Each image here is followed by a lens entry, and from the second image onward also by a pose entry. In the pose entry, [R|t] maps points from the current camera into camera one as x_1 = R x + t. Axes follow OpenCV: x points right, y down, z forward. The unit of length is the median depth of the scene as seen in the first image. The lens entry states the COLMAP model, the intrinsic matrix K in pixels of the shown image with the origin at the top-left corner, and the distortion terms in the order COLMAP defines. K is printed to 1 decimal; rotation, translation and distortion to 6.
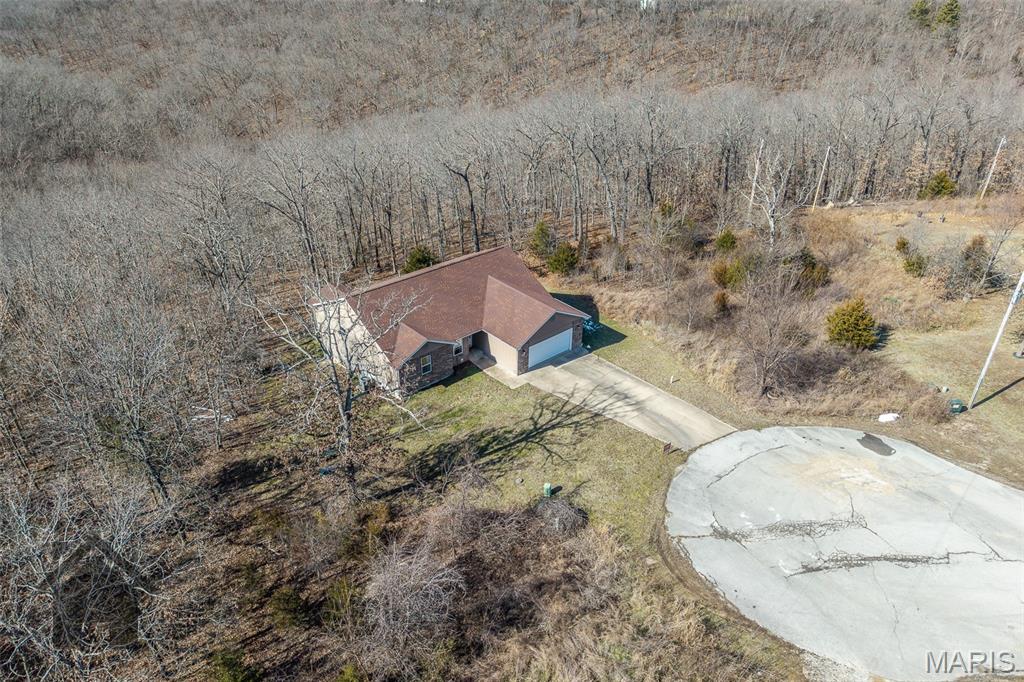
lens RADIAL K [[686.2, 0, 518.6], [0, 686.2, 338.8], [0, 0, 1]] dist [0.005244, -0.007345]
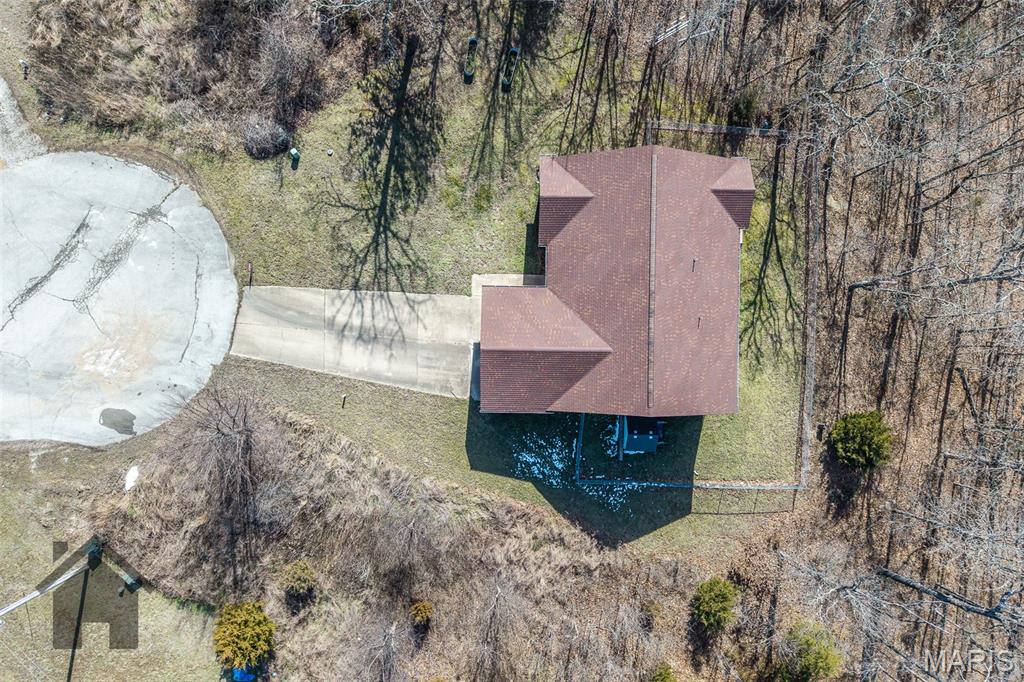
lens RADIAL K [[686.2, 0, 504.8], [0, 686.2, 335.2], [0, 0, 1]] dist [0.005244, -0.007345]
pose [[-0.675016, 0.737633, -0.015853, 0.040983], [-0.388562, -0.337147, 0.857527, -0.852203], [0.627195, 0.585004, 0.514195, 0.696799]]
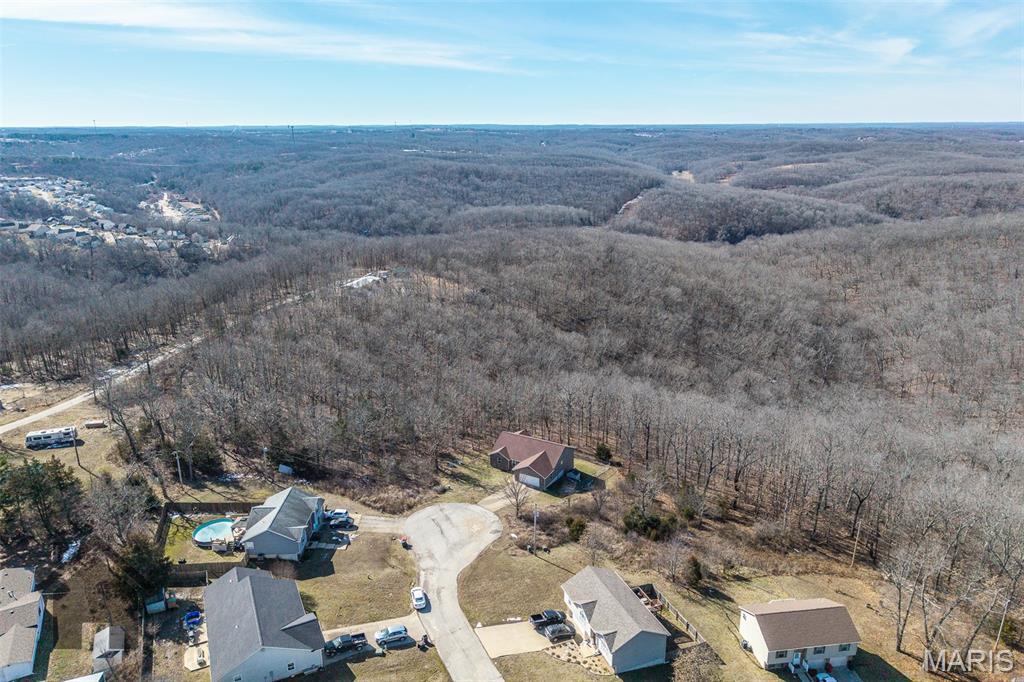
lens RADIAL K [[686.2, 0, 513.4], [0, 686.2, 340.1], [0, 0, 1]] dist [0.005244, -0.007345]
pose [[0.341291, 0.270780, -0.900110, 2.819033], [-0.468488, 0.879190, 0.086852, -0.825842], [0.814886, 0.392049, 0.426917, -0.522389]]
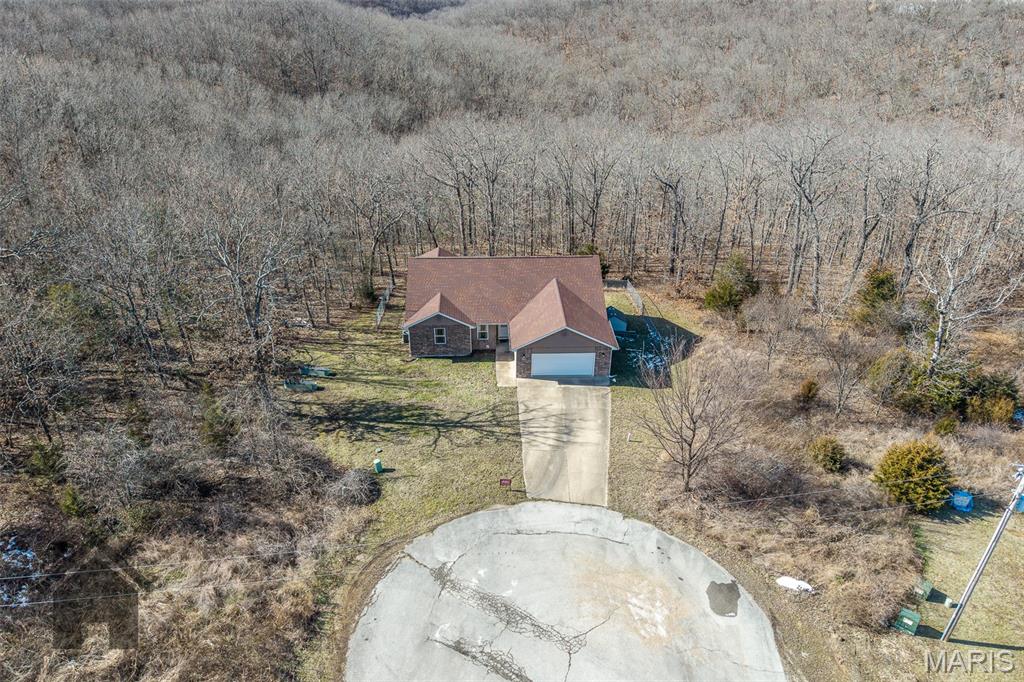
lens RADIAL K [[686.2, 0, 519.9], [0, 686.2, 342.1], [0, 0, 1]] dist [0.005244, -0.007345]
pose [[0.783764, 0.315892, -0.534721, 0.609508], [-0.317441, 0.943779, 0.092261, -0.103761], [0.533803, 0.097432, 0.839977, 0.191706]]
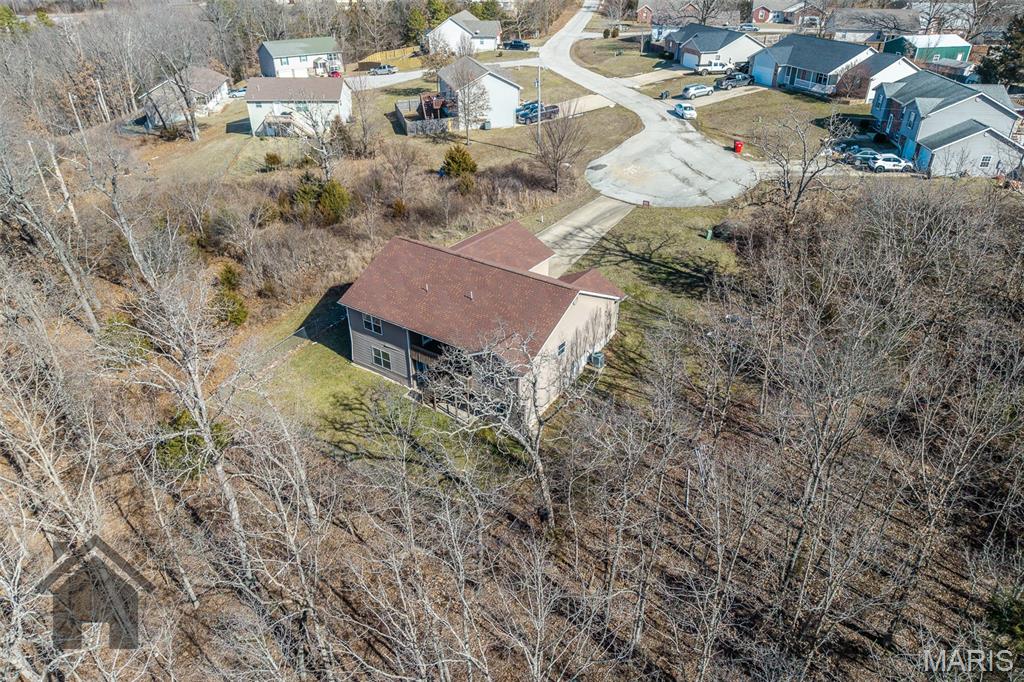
lens RADIAL K [[686.2, 0, 515.0], [0, 686.2, 339.8], [0, 0, 1]] dist [0.005244, -0.007345]
pose [[-0.227851, -0.501080, 0.834867, -1.108713], [0.494043, 0.679359, 0.542580, -0.591629], [-0.839051, 0.536087, 0.092763, 1.165843]]
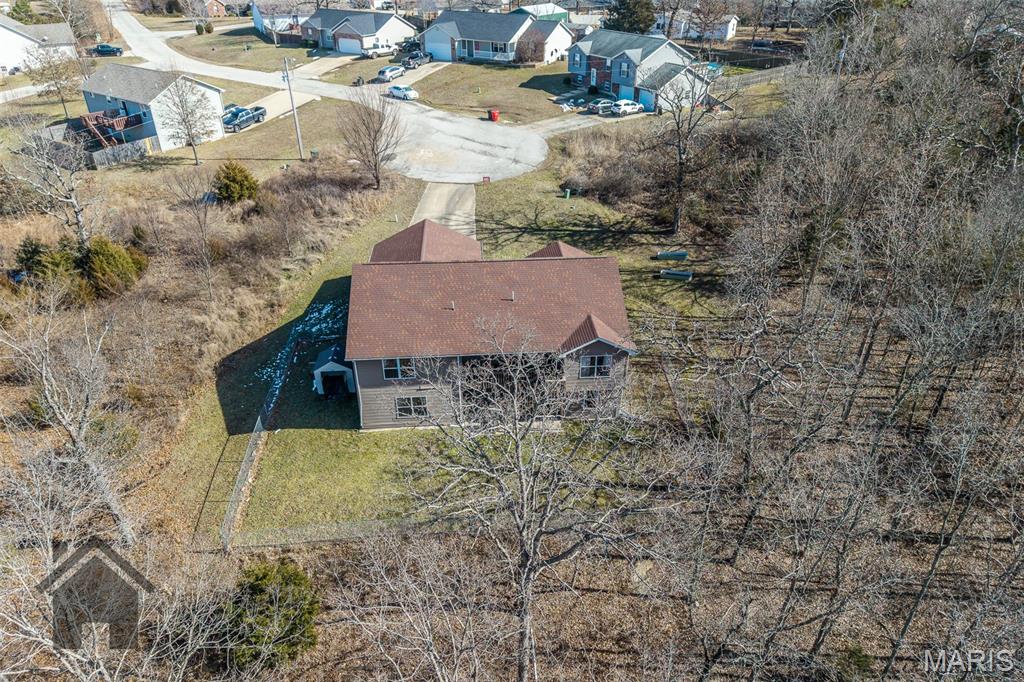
lens RADIAL K [[686.2, 0, 513.9], [0, 686.2, 344.4], [0, 0, 1]] dist [0.005244, -0.007345]
pose [[-0.792308, -0.323405, 0.517357, -0.705863], [0.302010, 0.528896, 0.793132, -0.797828], [-0.530131, 0.784652, -0.321377, 1.615082]]
